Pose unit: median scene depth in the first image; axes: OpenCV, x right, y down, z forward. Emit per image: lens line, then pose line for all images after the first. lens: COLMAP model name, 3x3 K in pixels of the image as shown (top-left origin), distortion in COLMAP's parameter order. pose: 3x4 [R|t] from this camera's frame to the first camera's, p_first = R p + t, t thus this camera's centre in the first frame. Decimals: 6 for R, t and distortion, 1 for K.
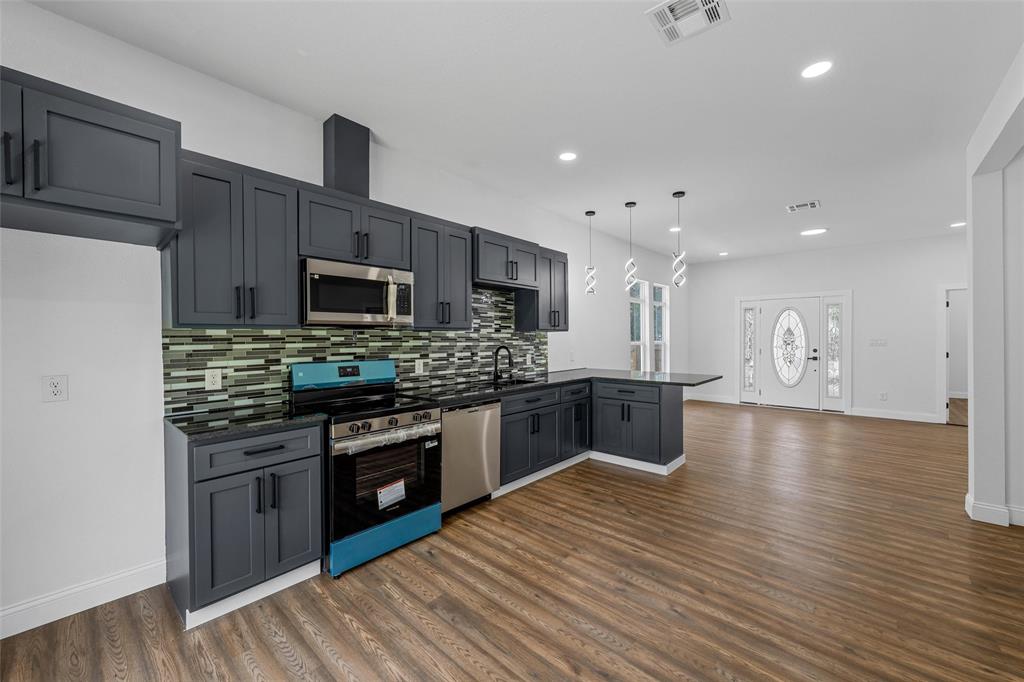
lens RADIAL K [[395.0, 0, 508.6], [0, 395.0, 342.9], [0, 0, 1]] dist [-0.000394, -0.000069]
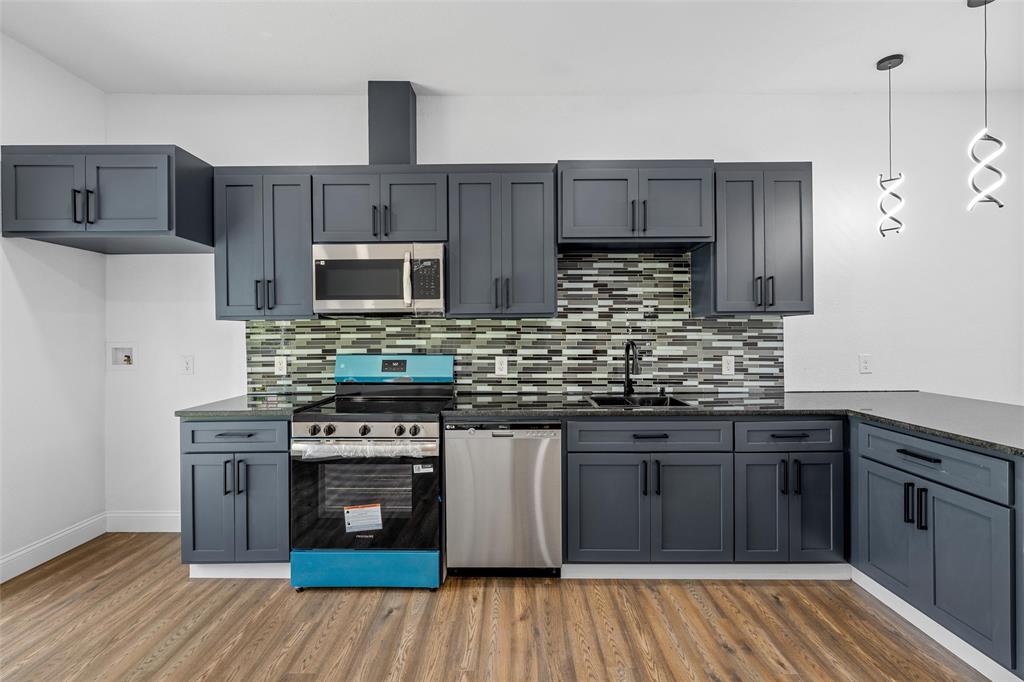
lens RADIAL K [[445.0, 0, 509.7], [0, 445.0, 336.2], [0, 0, 1]] dist [0.000273, -0.000181]
pose [[0.667648, 0.010479, -0.744403, 0.467806], [-0.007895, 0.999944, 0.006996, -0.003628], [0.744435, 0.001206, 0.667694, 0.483273]]
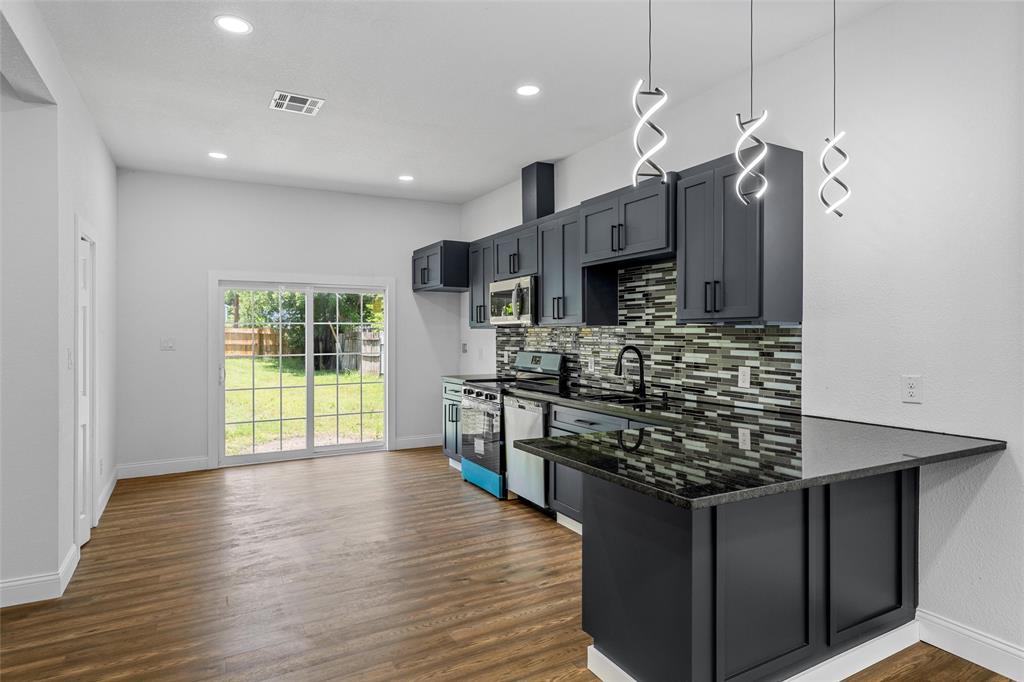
lens RADIAL K [[572.5, 0, 512.0], [0, 572.5, 341.0], [0, 0, 1]] dist [0.000404, -0.000008]
pose [[-0.328036, 0.015389, -0.944540, 1.241736], [-0.011990, 0.999719, 0.020452, -0.023961], [0.944589, 0.018034, -0.327759, 1.399701]]
